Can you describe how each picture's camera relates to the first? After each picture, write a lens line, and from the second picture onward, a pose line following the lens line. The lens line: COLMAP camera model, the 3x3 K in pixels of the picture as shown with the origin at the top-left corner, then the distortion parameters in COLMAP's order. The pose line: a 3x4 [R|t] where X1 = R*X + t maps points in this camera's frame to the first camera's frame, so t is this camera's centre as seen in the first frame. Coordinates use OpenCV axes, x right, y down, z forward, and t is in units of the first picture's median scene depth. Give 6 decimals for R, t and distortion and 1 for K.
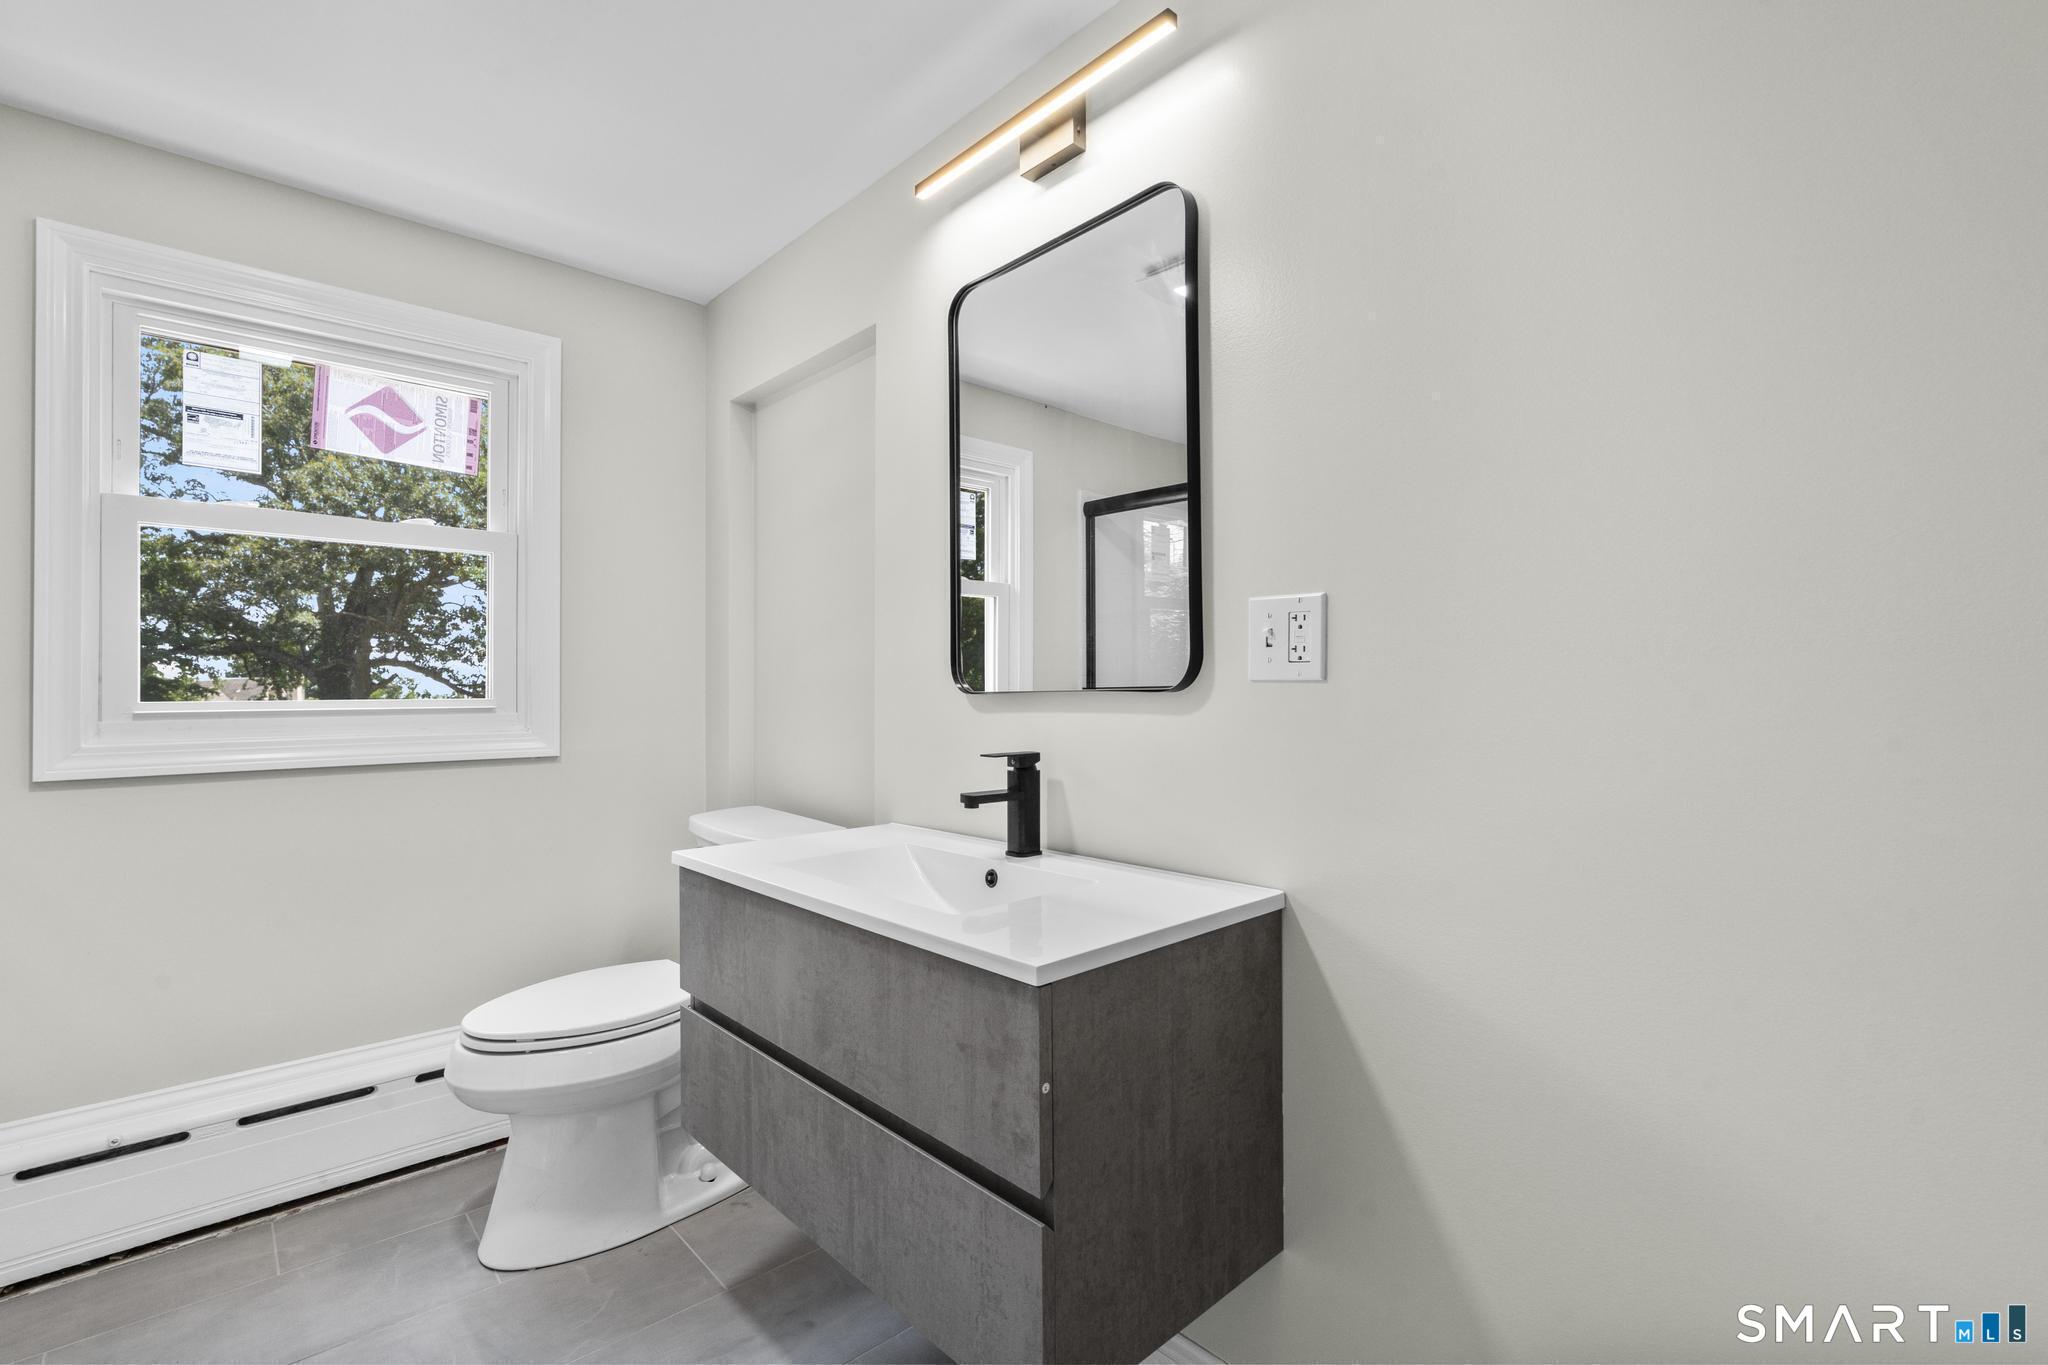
lens RADIAL K [[926.0, 0, 1030.8], [0, 926.0, 690.6], [0, 0, 1]] dist [-0.003577, 0.003975]
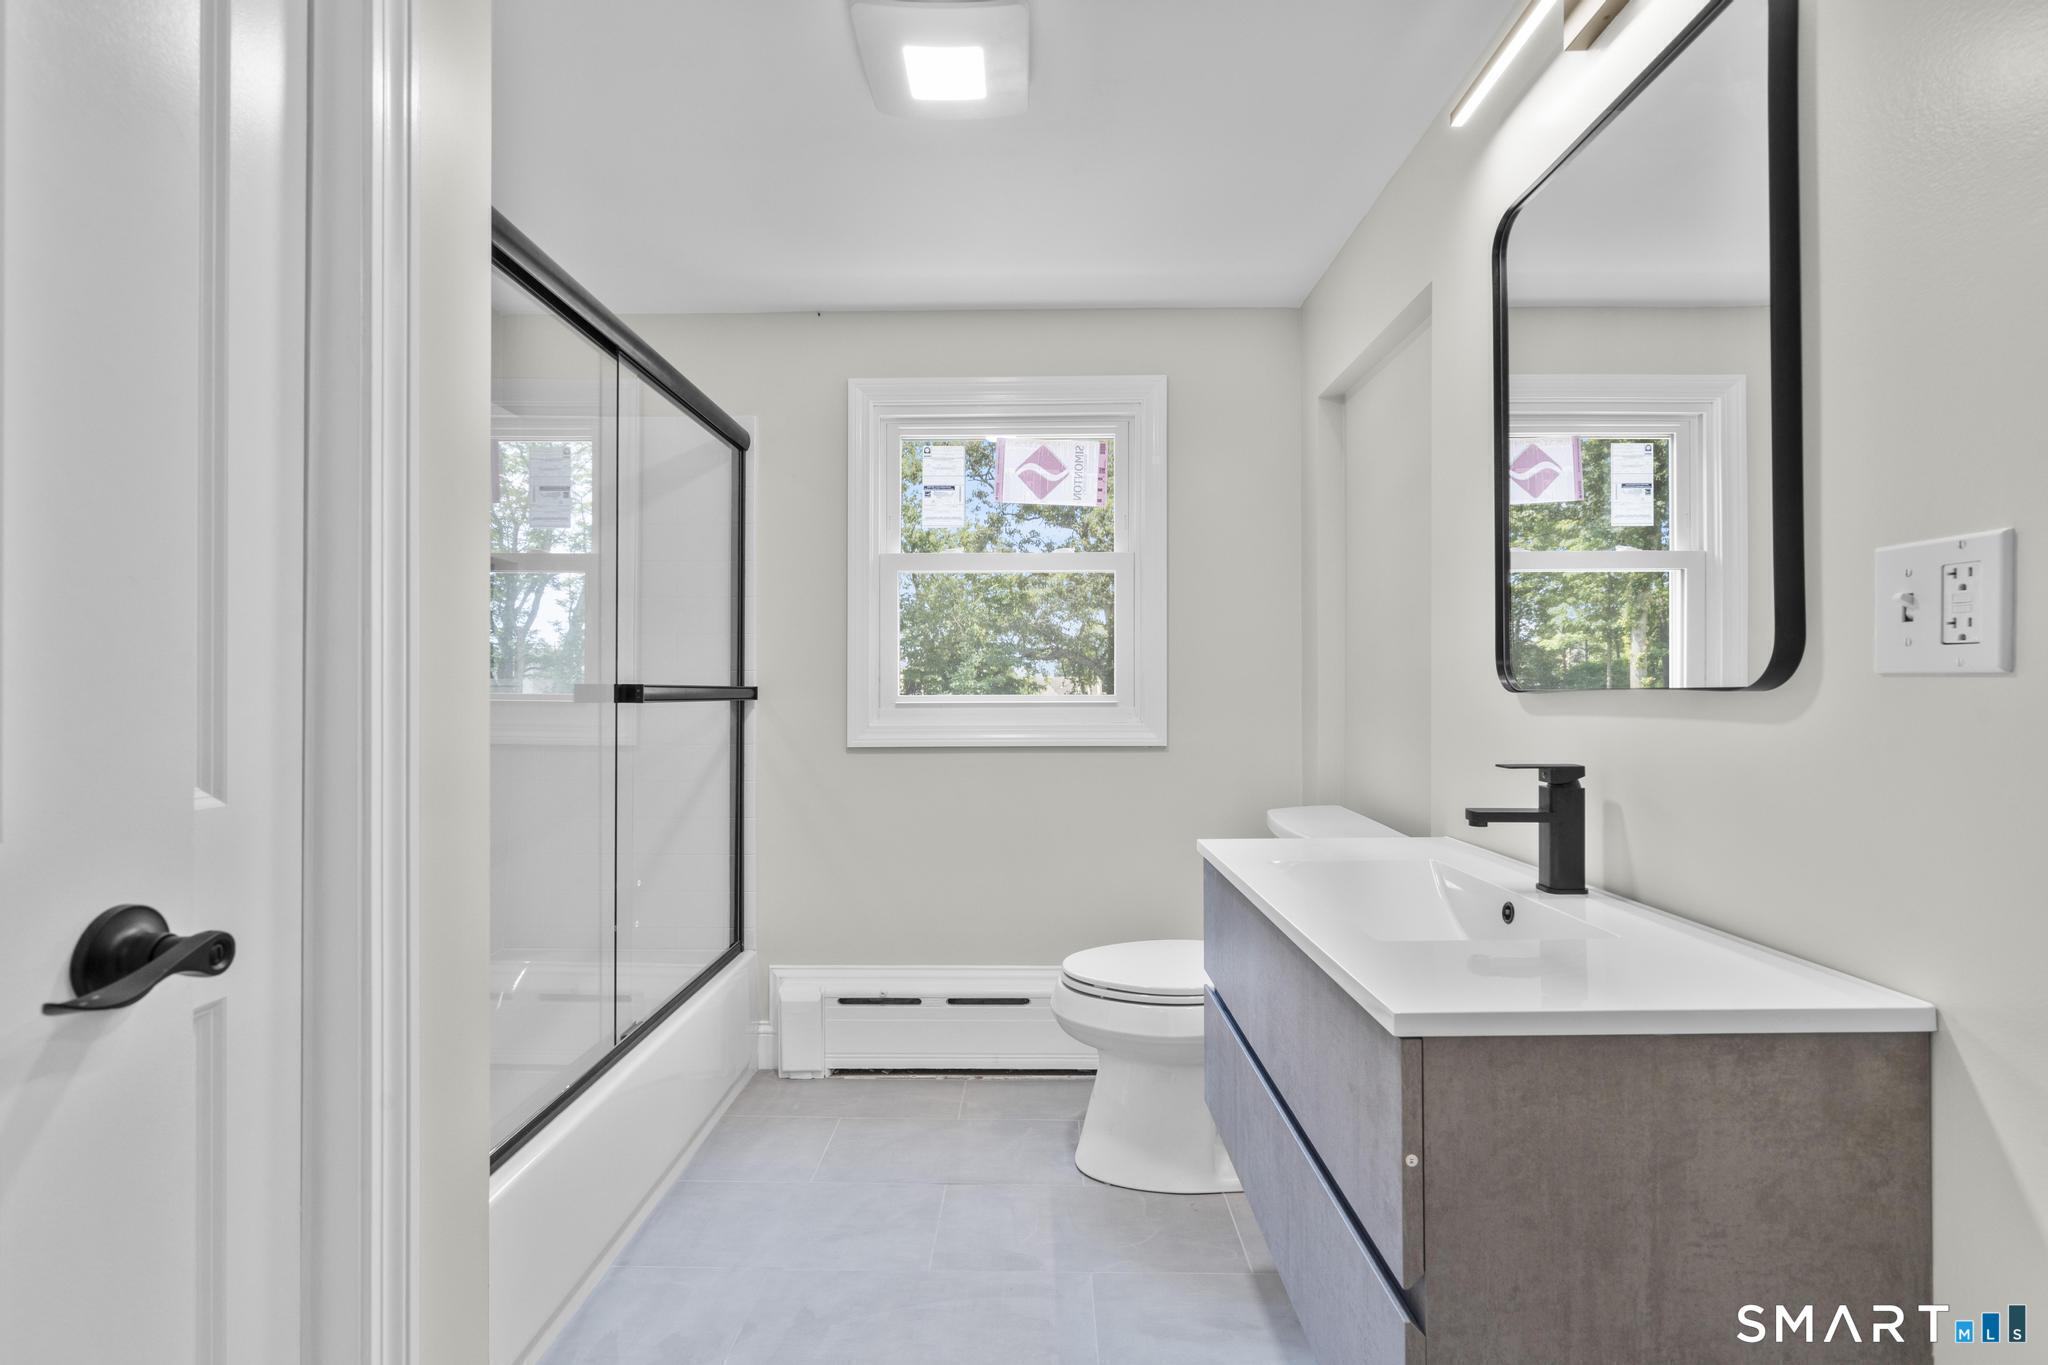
lens RADIAL K [[926.0, 0, 1015.5], [0, 926.0, 689.4], [0, 0, 1]] dist [-0.003577, 0.003975]
pose [[0.728205, 0.002004, -0.685357, 0.179698], [-0.000248, 0.999996, 0.002661, -0.001138], [0.685360, -0.001768, 0.728202, 0.075569]]
